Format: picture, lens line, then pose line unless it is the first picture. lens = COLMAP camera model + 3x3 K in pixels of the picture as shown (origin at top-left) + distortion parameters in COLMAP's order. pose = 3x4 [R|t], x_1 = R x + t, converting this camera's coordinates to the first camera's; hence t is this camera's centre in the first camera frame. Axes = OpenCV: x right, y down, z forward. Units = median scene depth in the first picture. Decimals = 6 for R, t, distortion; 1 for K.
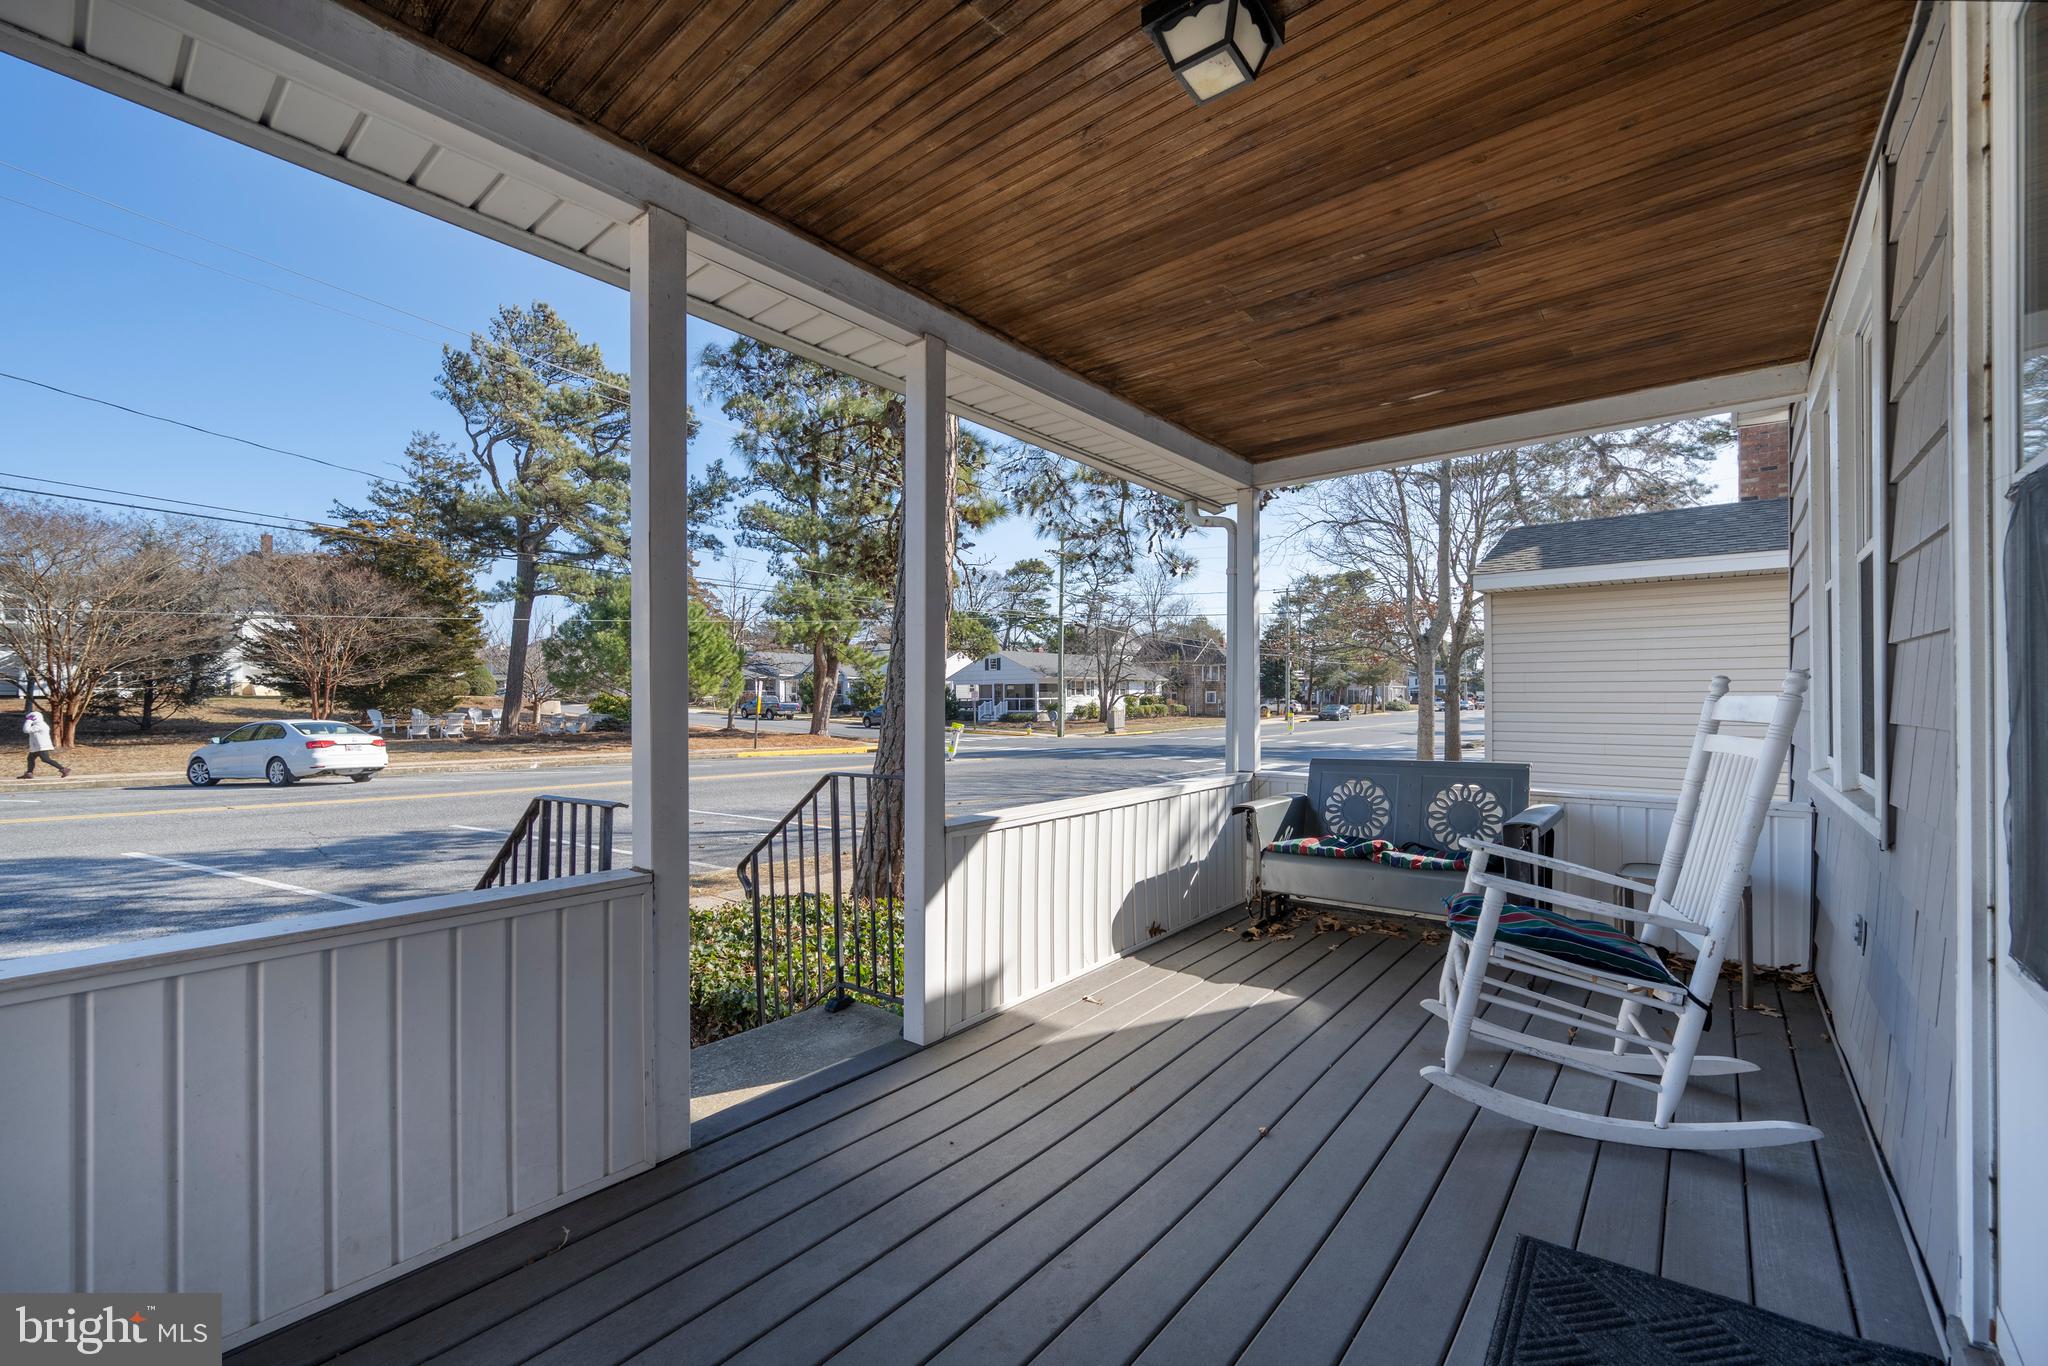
lens RADIAL K [[824.3, 0, 1029.8], [0, 824.3, 696.6], [0, 0, 1]] dist [0.000109, -0.000057]
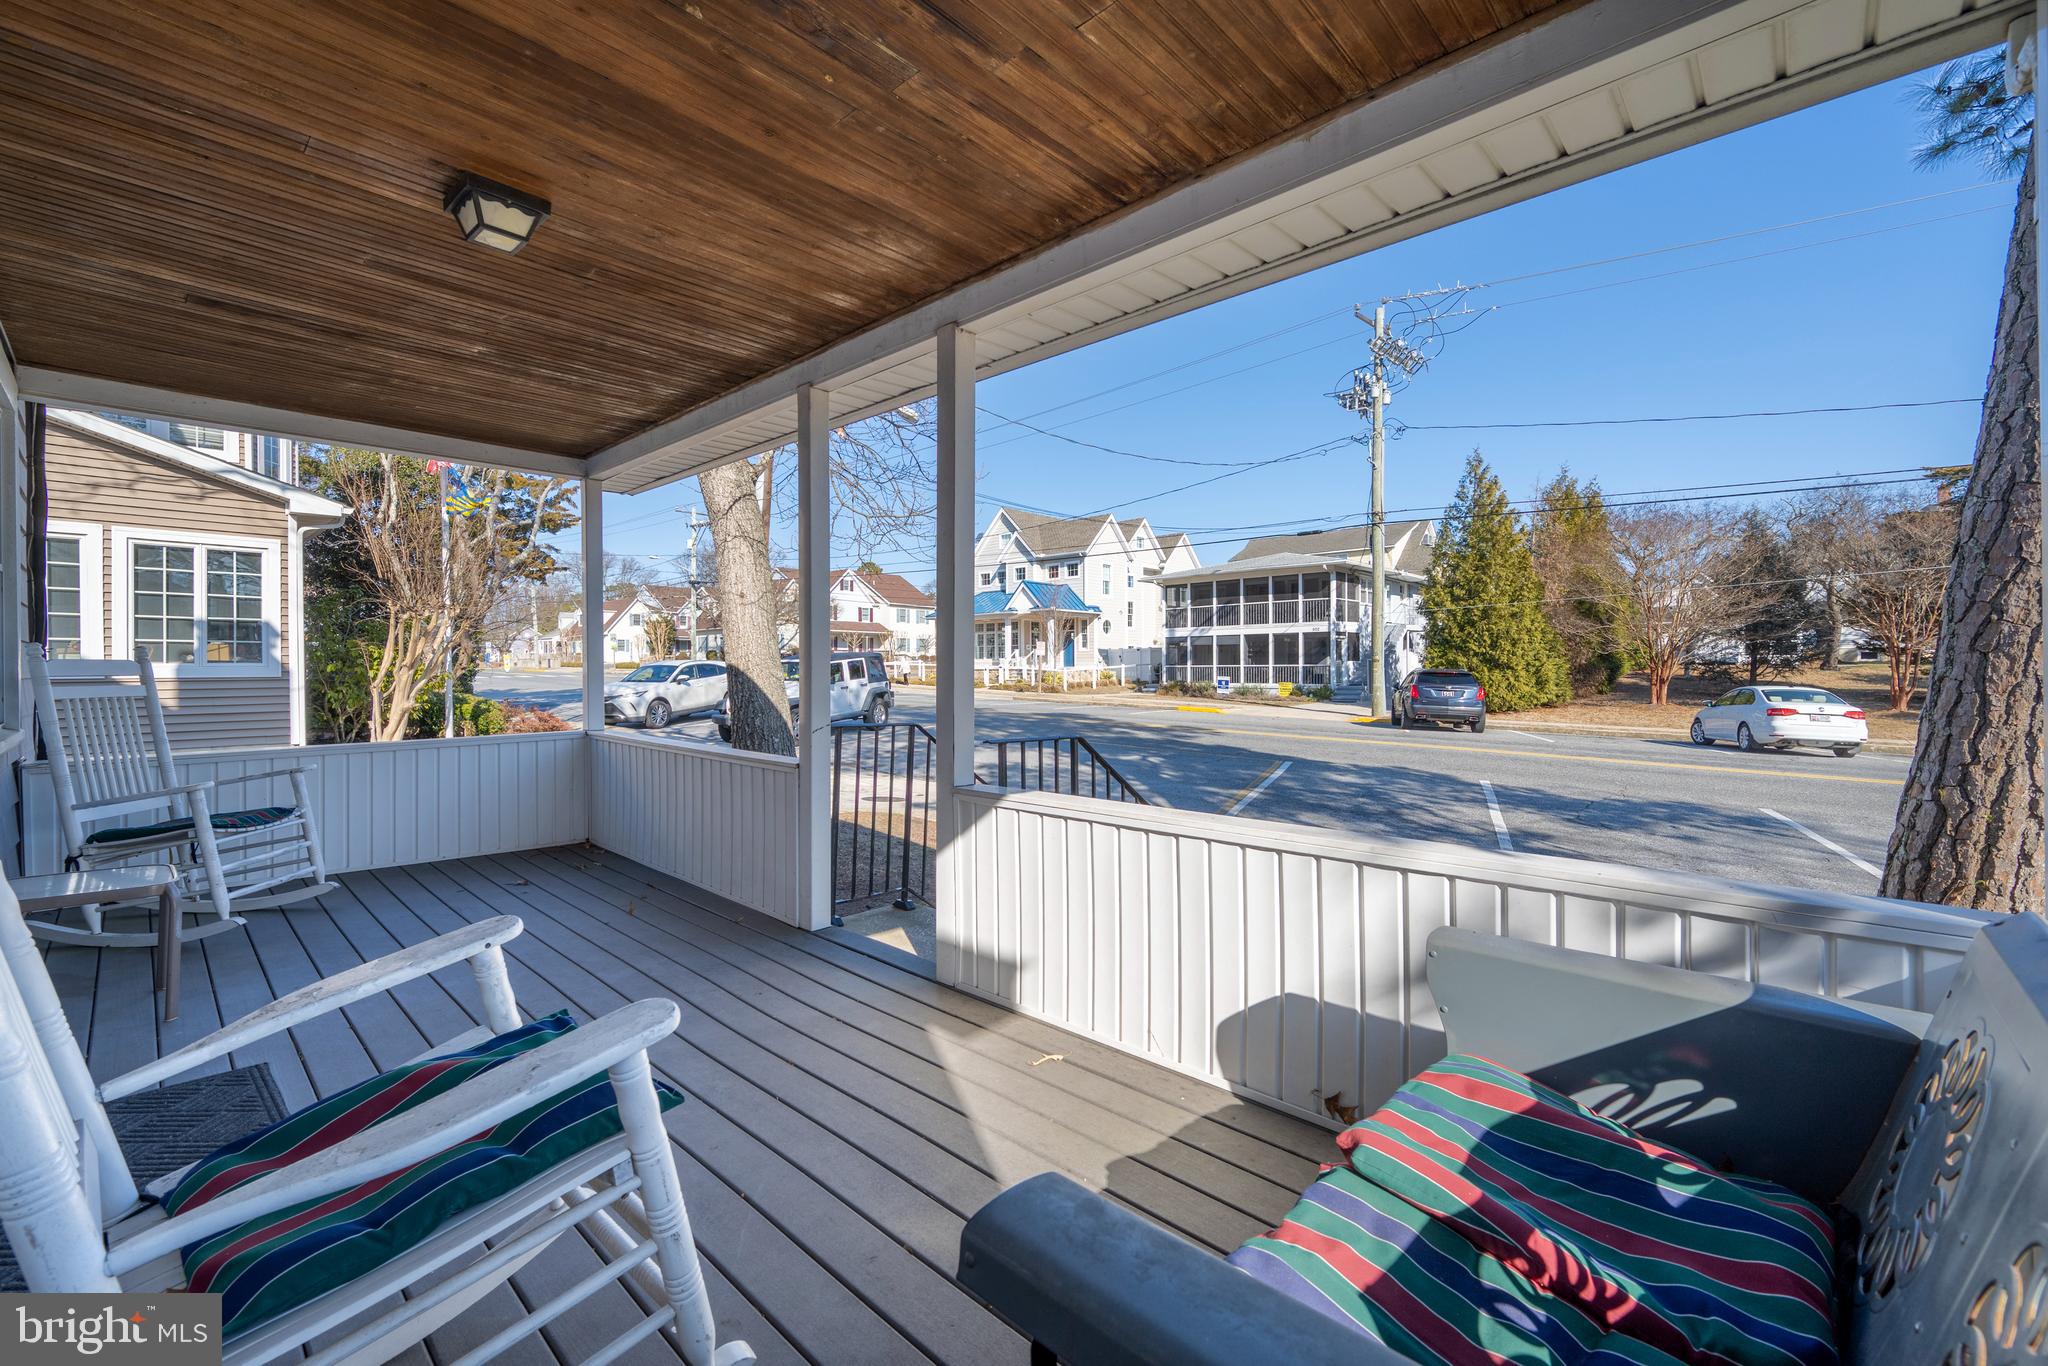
lens RADIAL K [[824.3, 0, 1030.4], [0, 824.3, 665.3], [0, 0, 1]] dist [0.000109, -0.000057]
pose [[-0.054586, -0.001074, -0.998508, 0.723004], [0.003876, 0.999992, -0.001288, 0.005547], [0.998502, -0.003941, -0.054582, 0.890738]]
